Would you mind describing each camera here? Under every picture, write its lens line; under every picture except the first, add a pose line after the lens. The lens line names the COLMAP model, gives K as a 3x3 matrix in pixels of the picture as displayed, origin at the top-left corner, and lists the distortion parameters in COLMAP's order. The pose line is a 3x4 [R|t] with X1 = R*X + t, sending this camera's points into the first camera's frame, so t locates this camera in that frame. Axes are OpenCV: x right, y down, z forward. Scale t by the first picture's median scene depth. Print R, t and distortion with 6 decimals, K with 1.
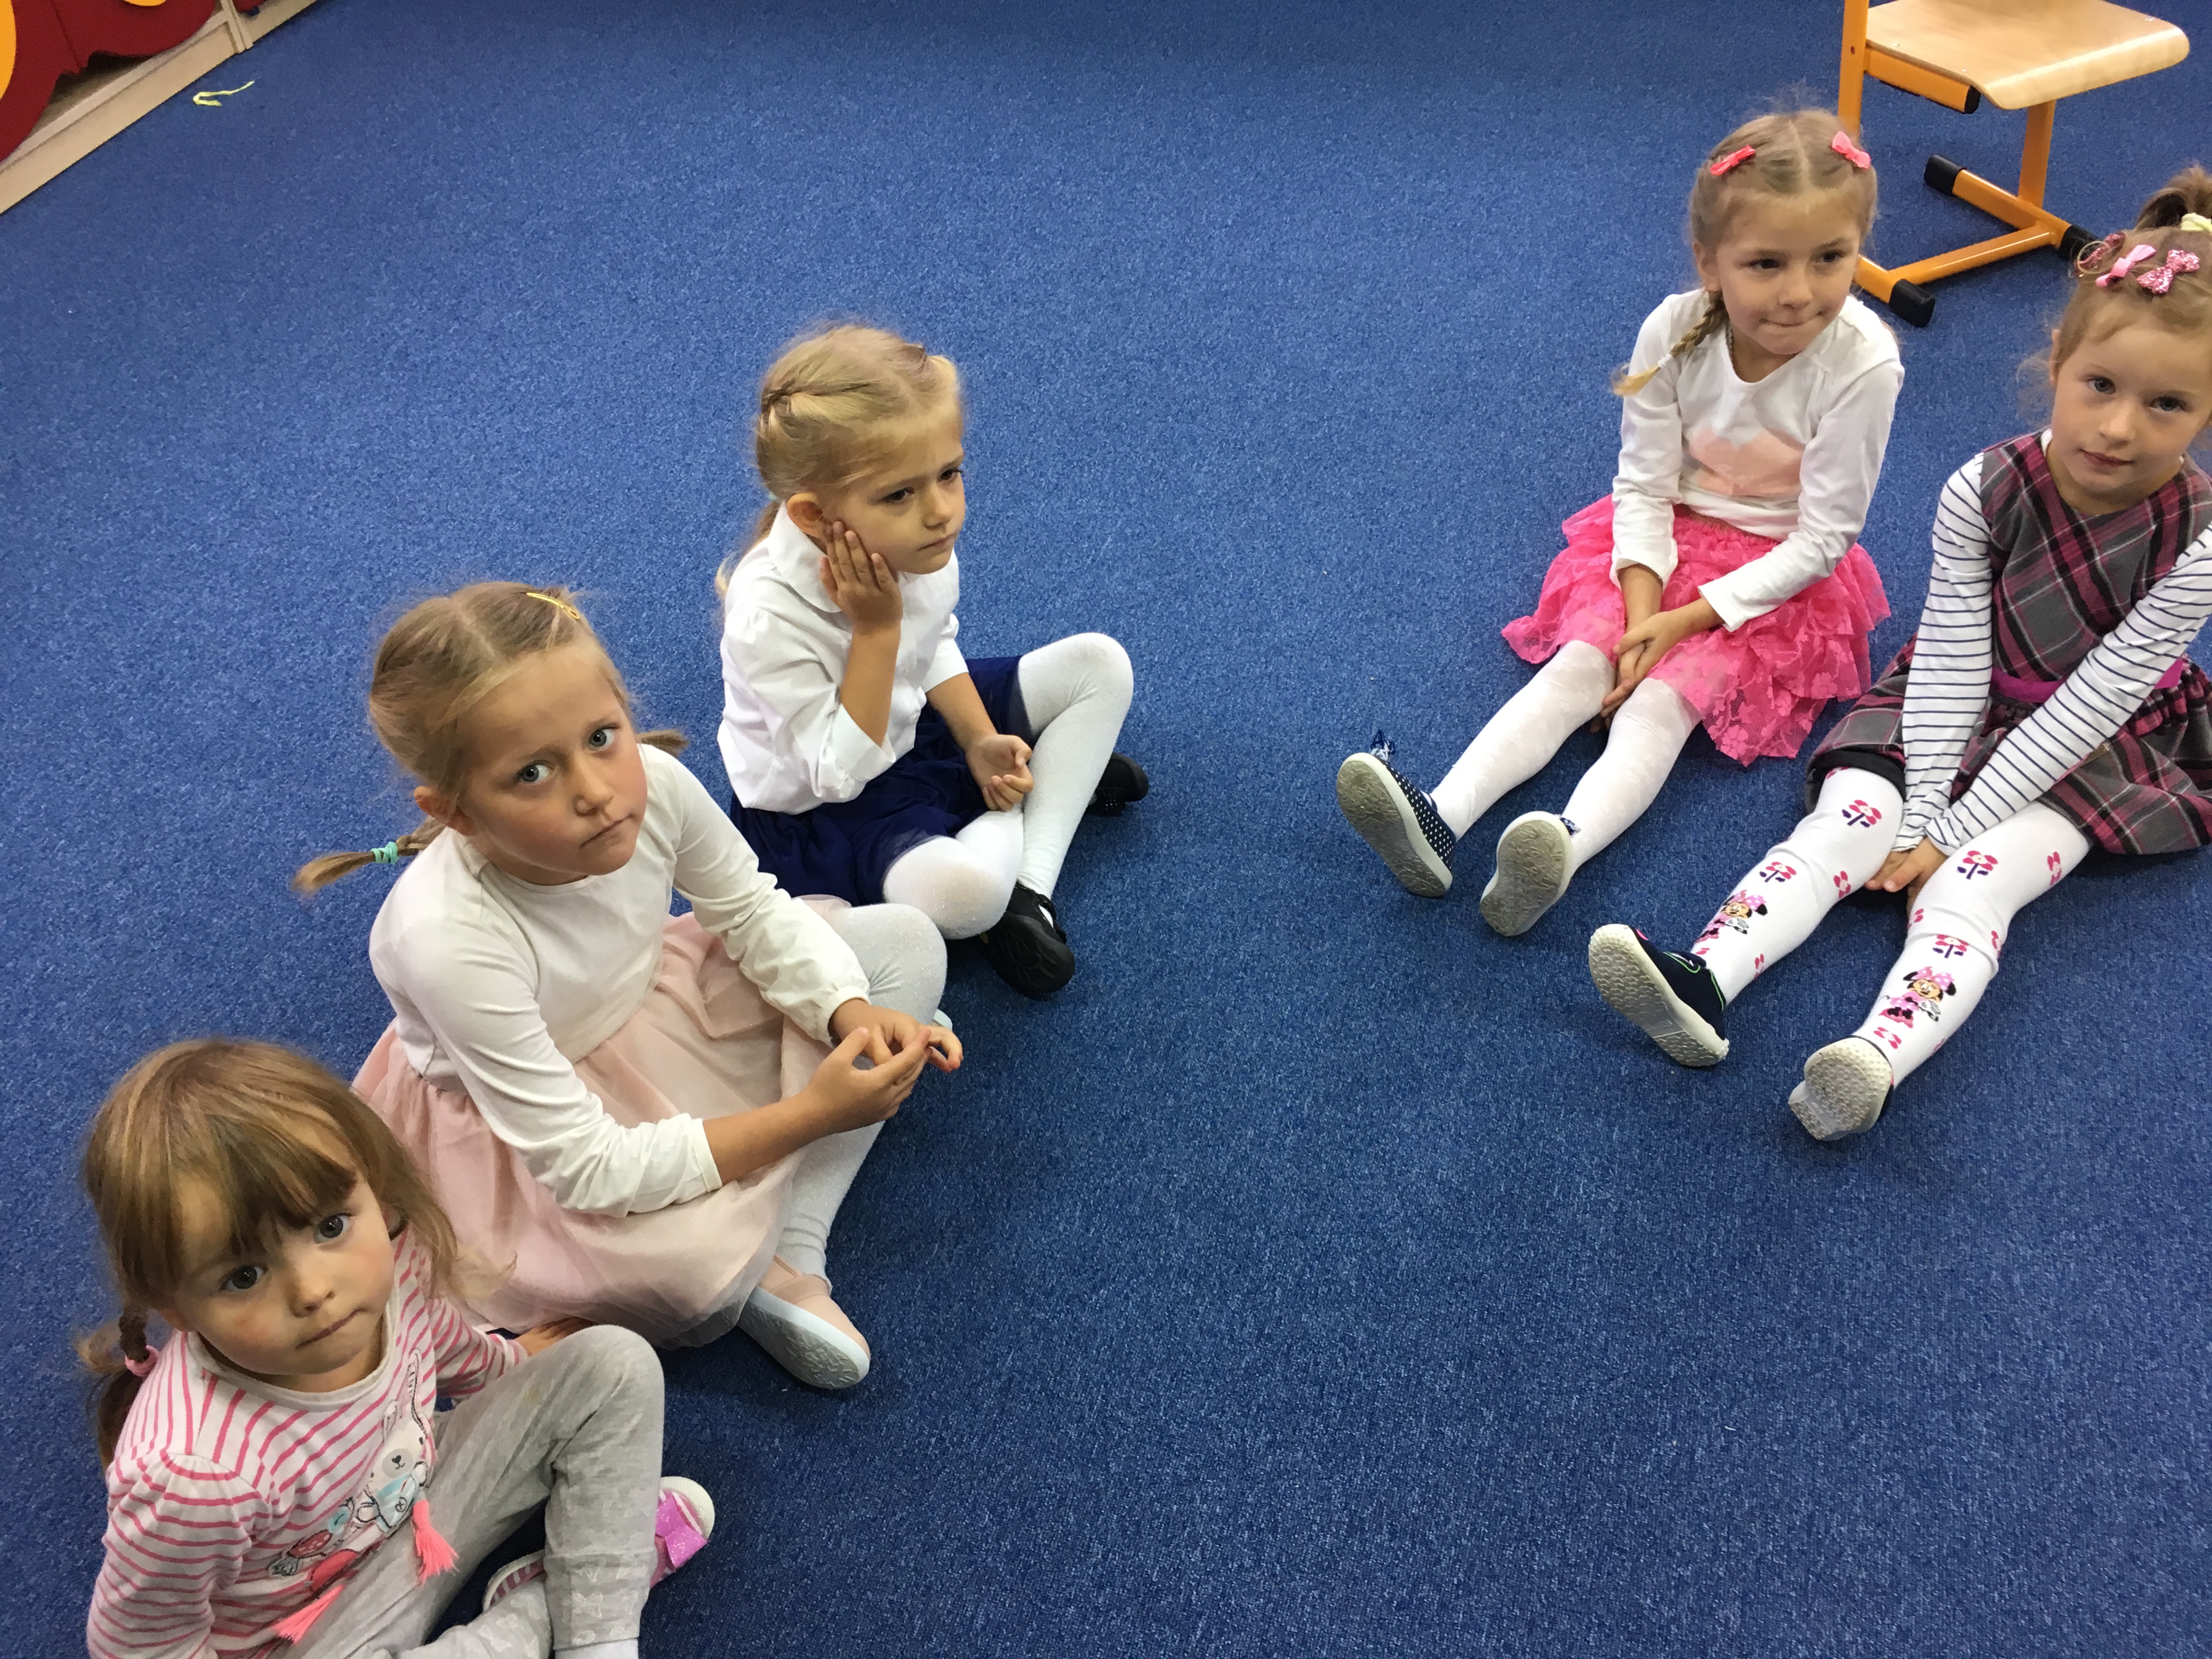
lens RADIAL K [[1873.3, 0, 1046.3], [0, 1873.3, 790.2], [0, 0, 1]] dist [0.062994, -0.099810]
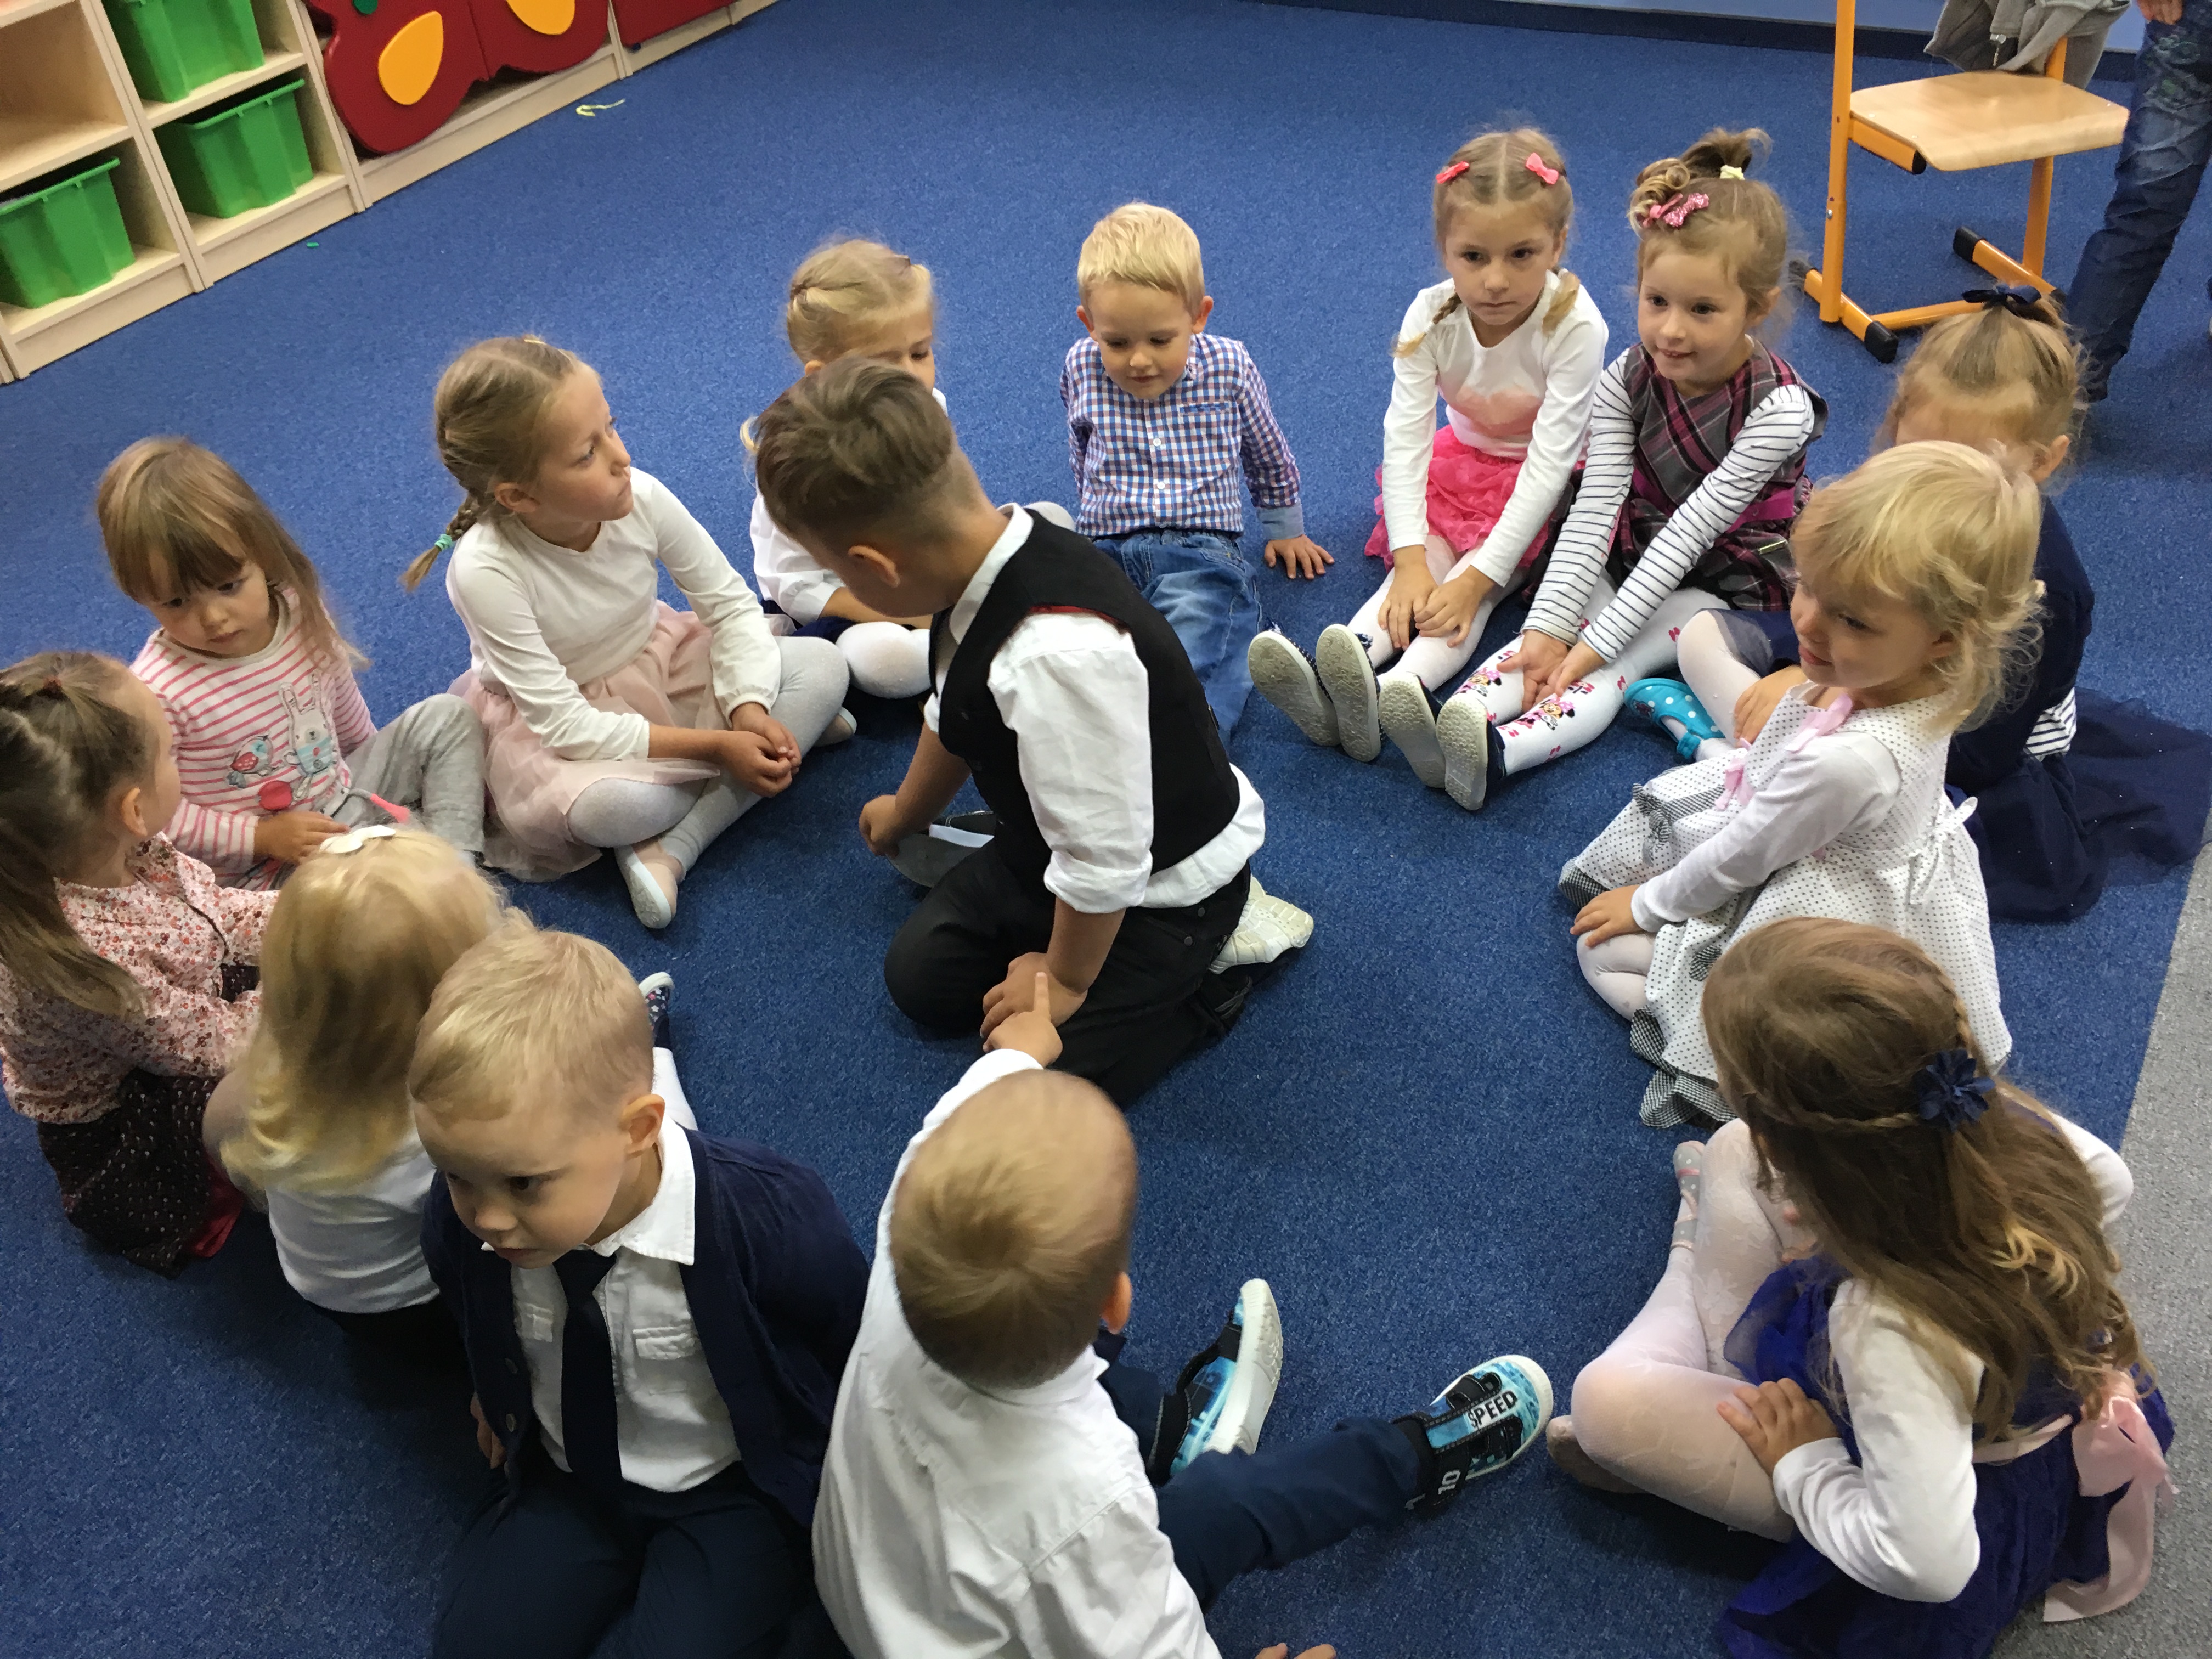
lens RADIAL K [[1873.3, 0, 1121.3], [0, 1873.3, 826.7], [0, 0, 1]] dist [0.062994, -0.099810]
pose [[0.973041, 0.123953, -0.194492, 0.288858], [-0.132061, 0.990810, -0.029240, 0.138357], [0.189081, 0.054136, 0.980468, -0.212433]]
